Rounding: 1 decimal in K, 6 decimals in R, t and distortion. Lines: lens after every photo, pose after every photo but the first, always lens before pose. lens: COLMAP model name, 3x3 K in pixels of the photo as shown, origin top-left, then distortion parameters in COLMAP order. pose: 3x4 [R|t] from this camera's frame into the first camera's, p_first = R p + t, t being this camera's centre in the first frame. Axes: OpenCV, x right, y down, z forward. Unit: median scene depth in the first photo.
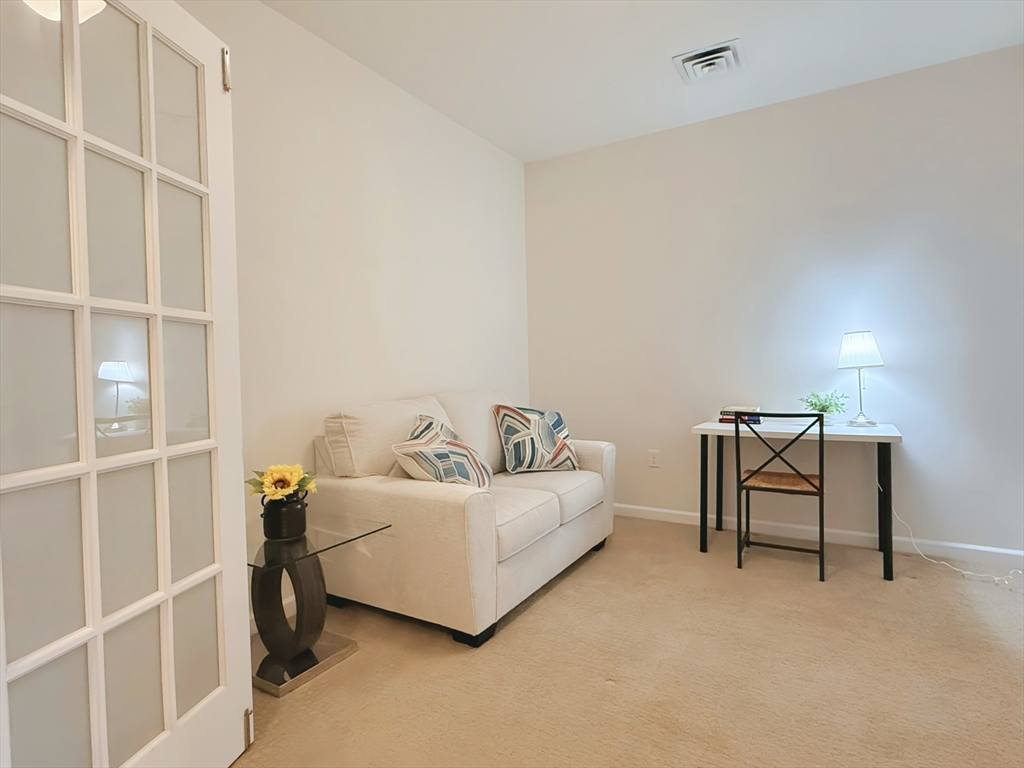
lens RADIAL K [[538.3, 0, 509.2], [0, 538.3, 387.4], [0, 0, 1]] dist [-0.005800, -0.000573]
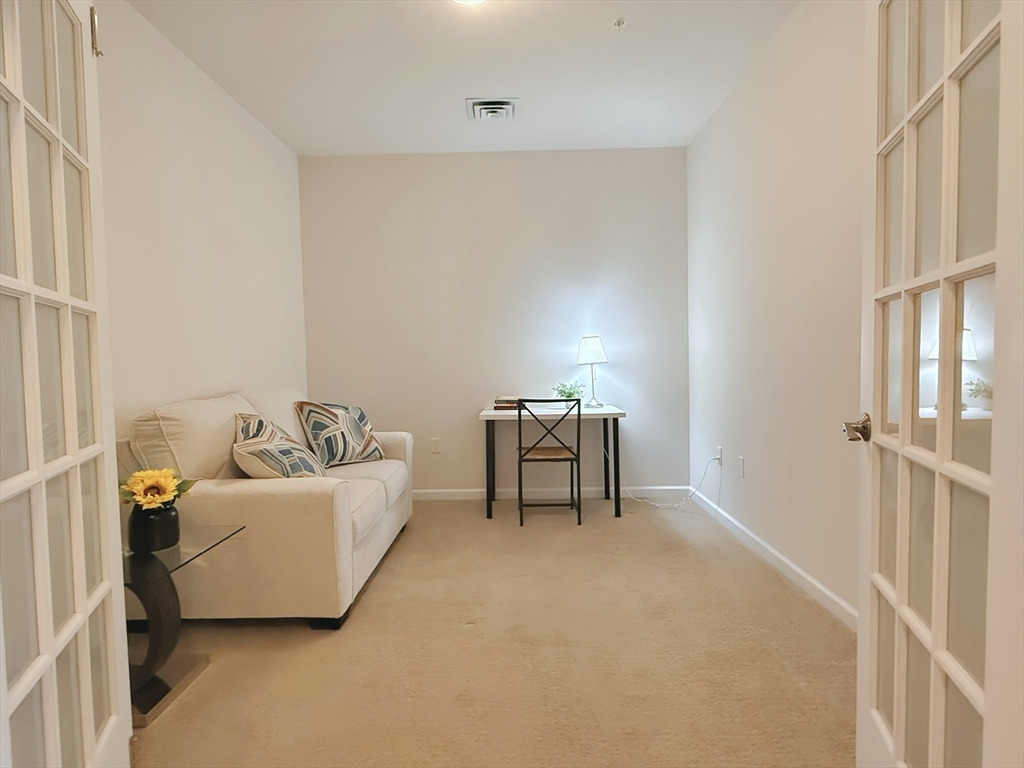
lens RADIAL K [[538.3, 0, 515.0], [0, 538.3, 383.3], [0, 0, 1]] dist [-0.005800, -0.000573]
pose [[0.861713, -0.017593, 0.507091, -0.221155], [0.017183, 0.999837, 0.005489, 0.000898], [-0.507106, 0.003983, 0.861875, -0.064651]]
